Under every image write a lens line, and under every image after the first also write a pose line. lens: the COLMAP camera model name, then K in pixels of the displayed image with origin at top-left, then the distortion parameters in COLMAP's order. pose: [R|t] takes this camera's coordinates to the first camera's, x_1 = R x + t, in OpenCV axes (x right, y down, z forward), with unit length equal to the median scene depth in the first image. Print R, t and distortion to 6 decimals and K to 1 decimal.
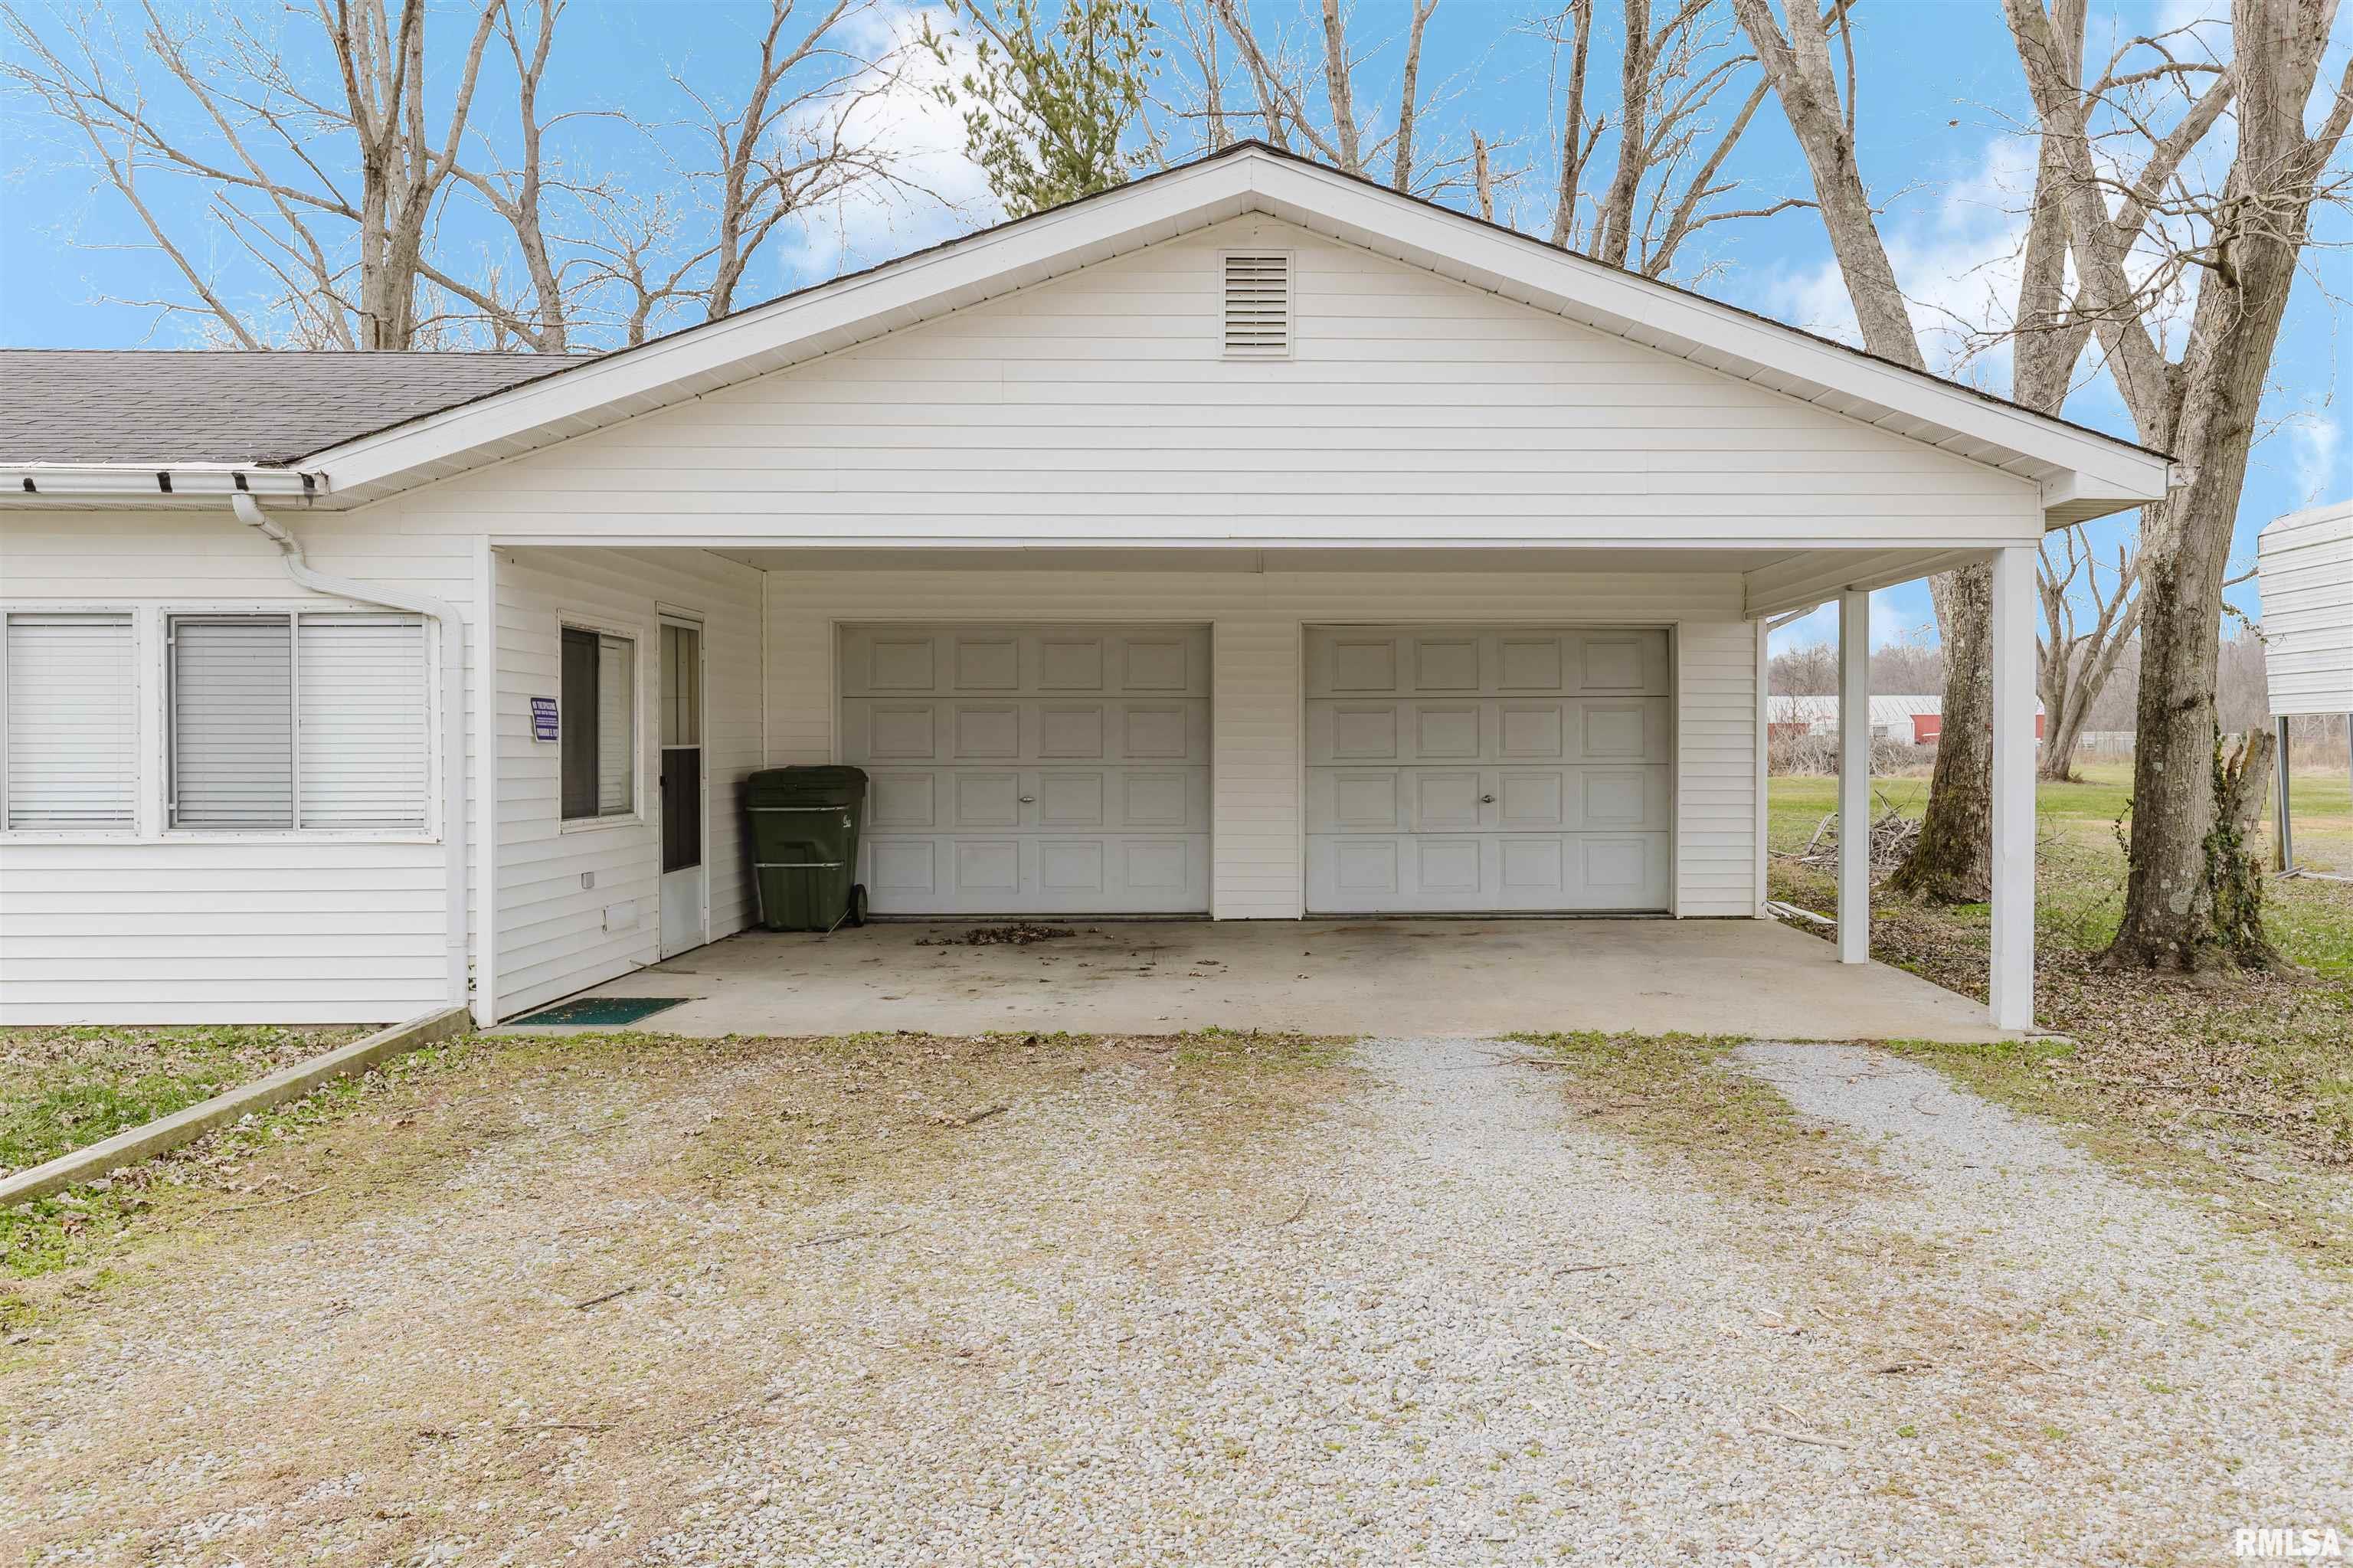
lens RADIAL K [[1780.8, 0, 1193.6], [0, 1780.8, 775.0], [0, 0, 1]] dist [-0.006157, -0.000330]
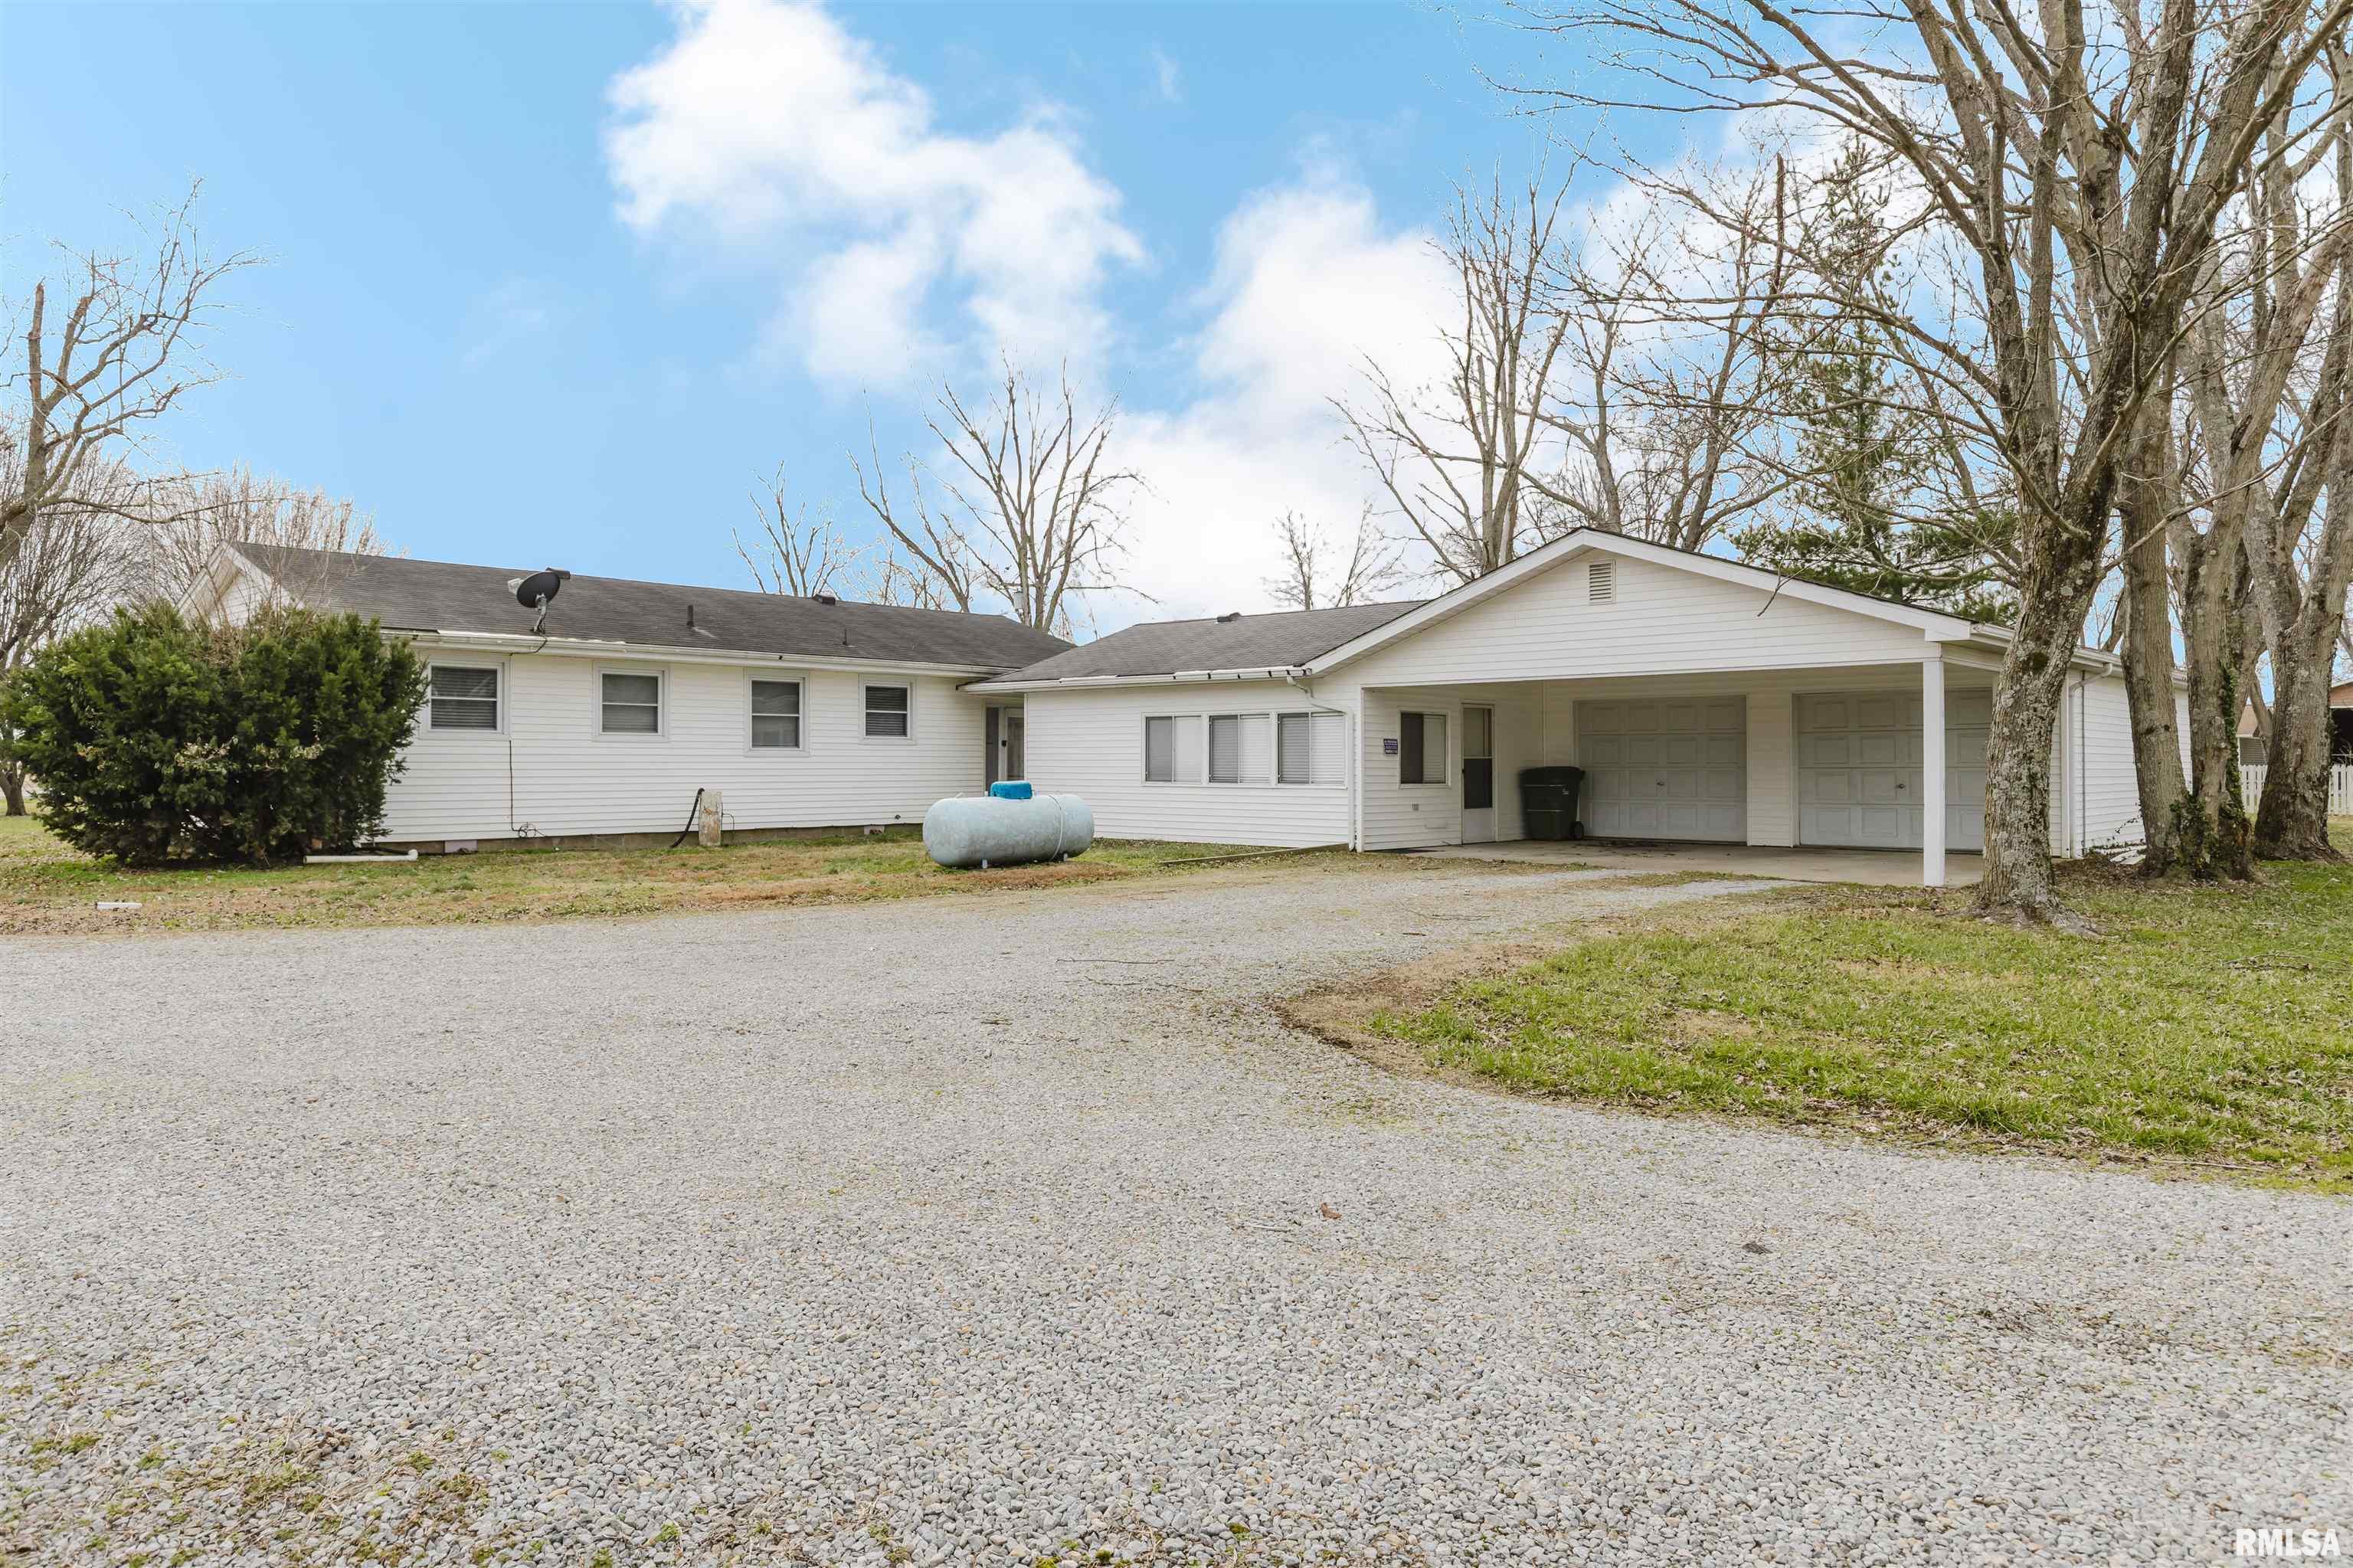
lens RADIAL K [[1523.6, 0, 1174.7], [0, 1523.6, 778.7], [0, 0, 1]] dist [-0.005061, -0.000077]
pose [[0.706716, 0.006401, -0.707469, 0.765046], [-0.012941, 0.999909, -0.003881, 0.022432], [0.707379, 0.011898, 0.706734, -0.648676]]
